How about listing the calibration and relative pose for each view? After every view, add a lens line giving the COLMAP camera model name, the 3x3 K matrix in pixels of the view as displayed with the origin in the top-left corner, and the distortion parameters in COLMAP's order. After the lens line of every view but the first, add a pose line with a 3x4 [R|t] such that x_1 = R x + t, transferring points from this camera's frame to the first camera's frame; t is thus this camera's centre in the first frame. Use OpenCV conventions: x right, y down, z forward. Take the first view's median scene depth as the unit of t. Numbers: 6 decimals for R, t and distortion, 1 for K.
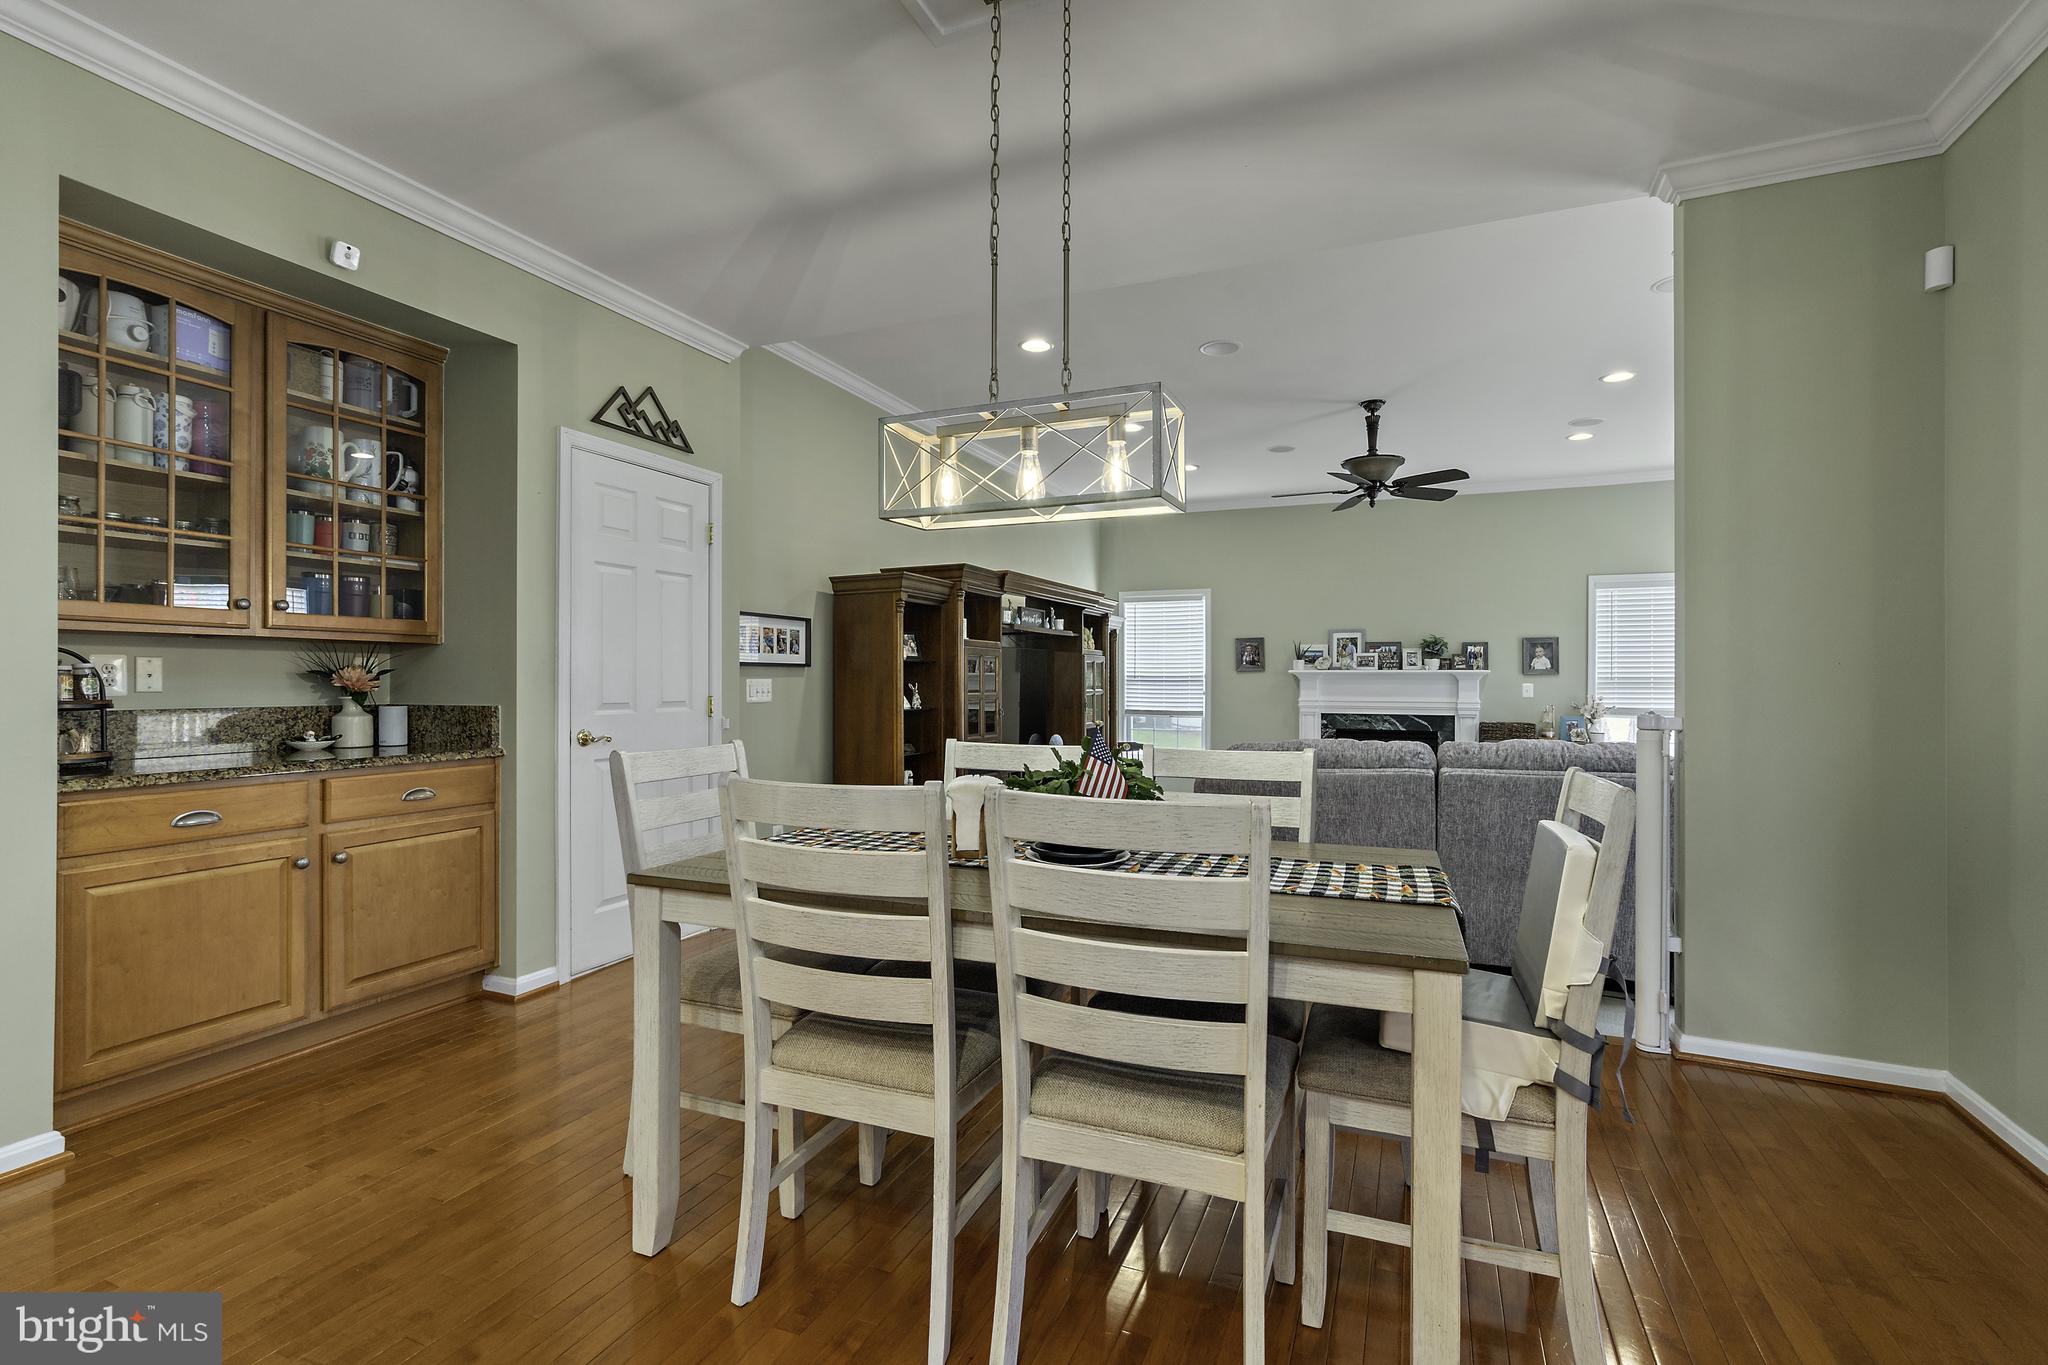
lens RADIAL K [[931.8, 0, 1022.4], [0, 931.8, 682.8], [0, 0, 1]] dist [-0.002453, 0.001153]
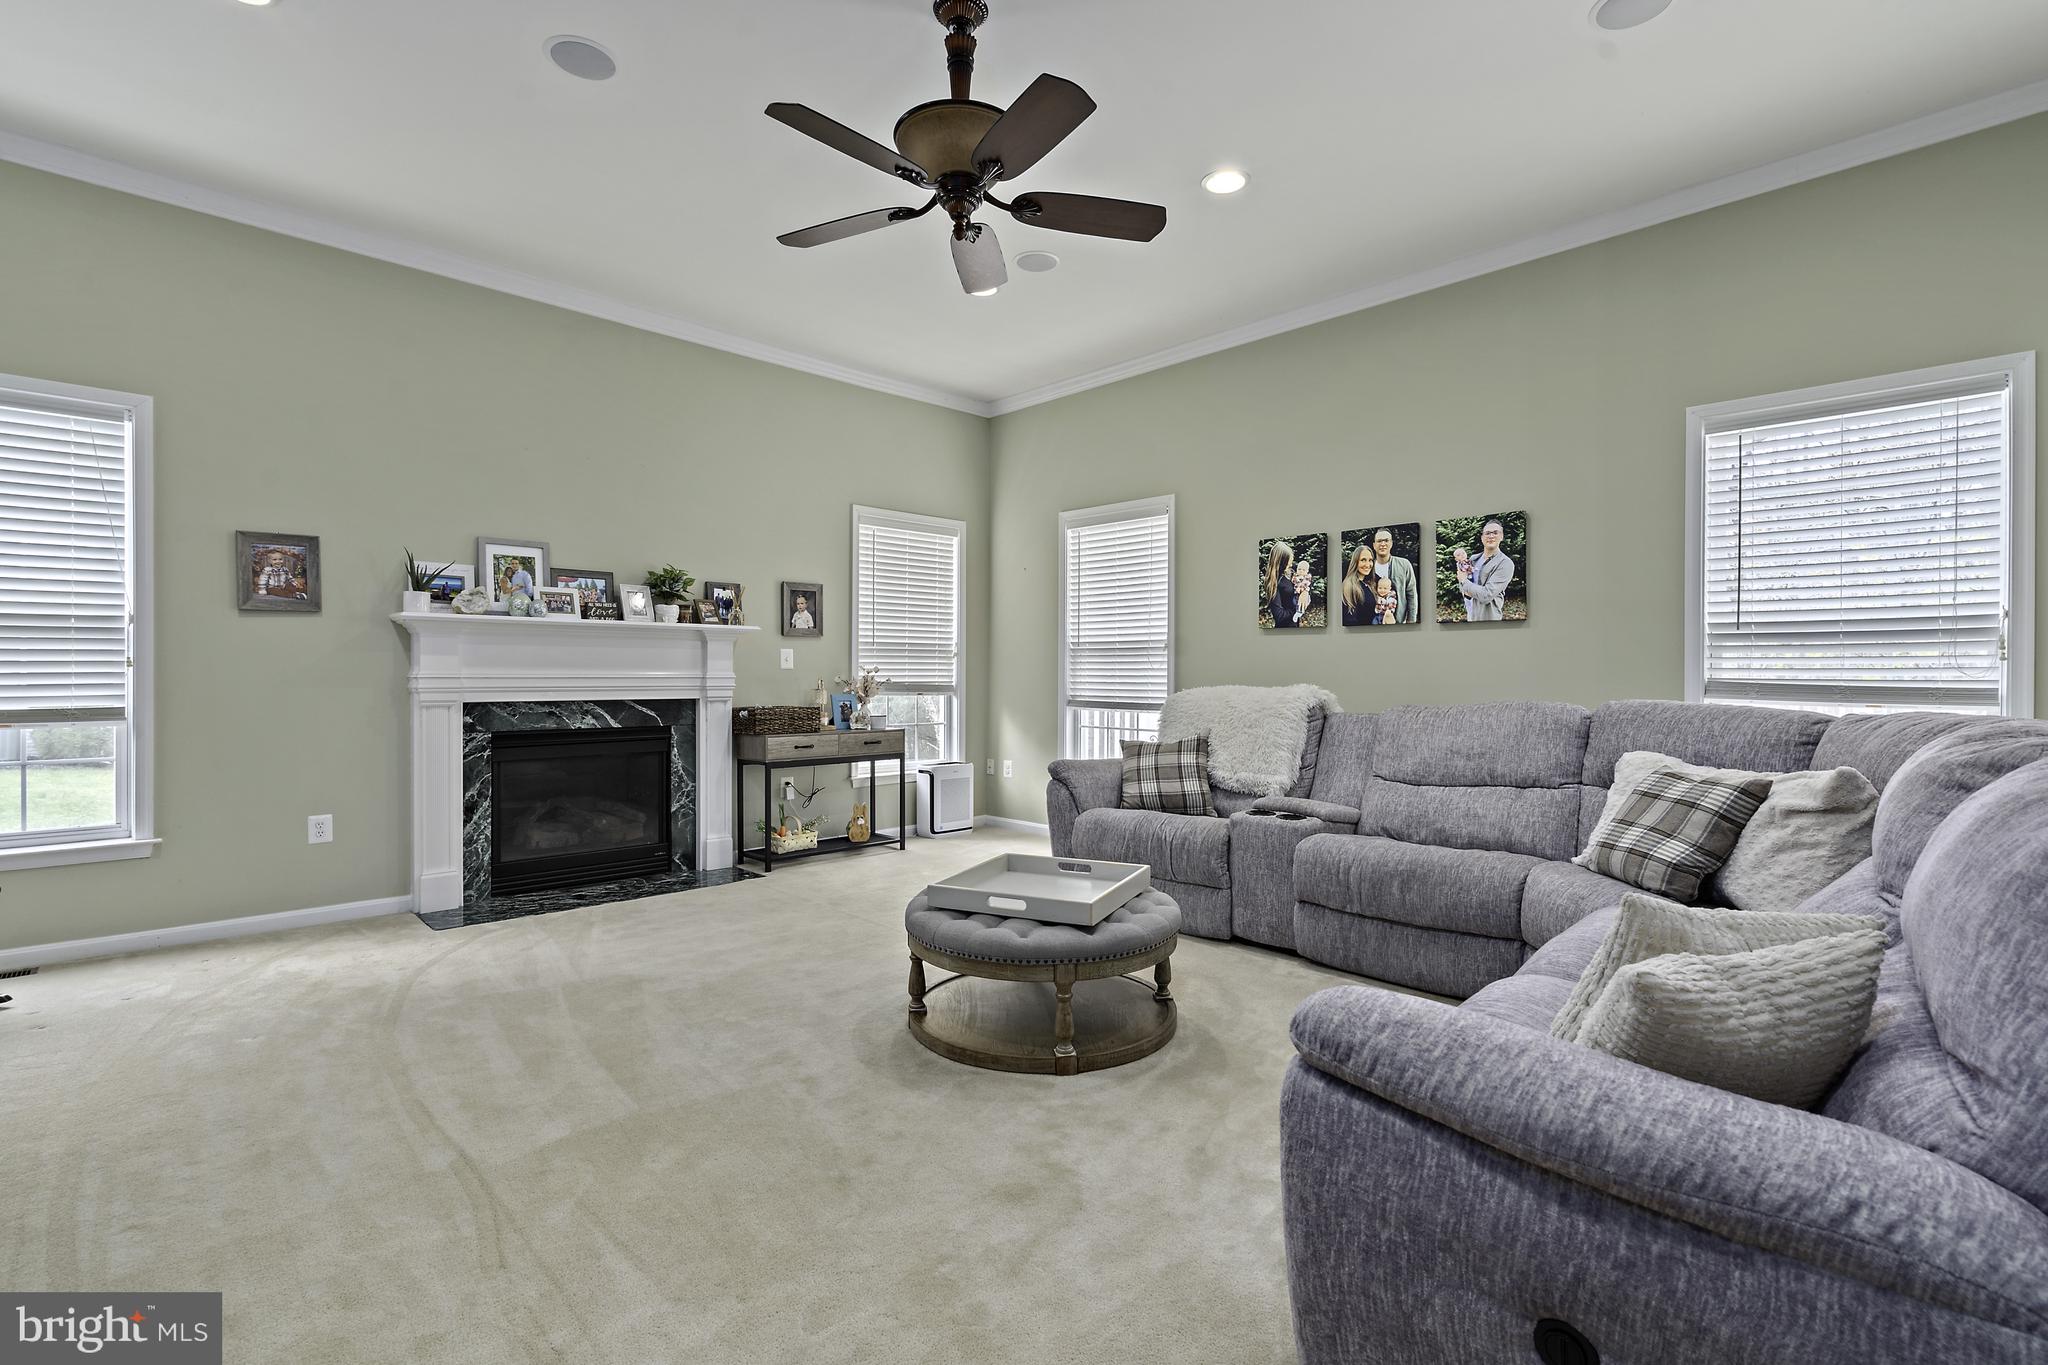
lens RADIAL K [[931.8, 0, 1025.2], [0, 931.8, 681.1], [0, 0, 1]] dist [-0.002453, 0.001153]
pose [[0.402552, -0.009329, 0.915350, -0.013969], [0.000646, 0.999951, 0.009908, 0.017000], [-0.915397, -0.003397, 0.402538, 0.539683]]
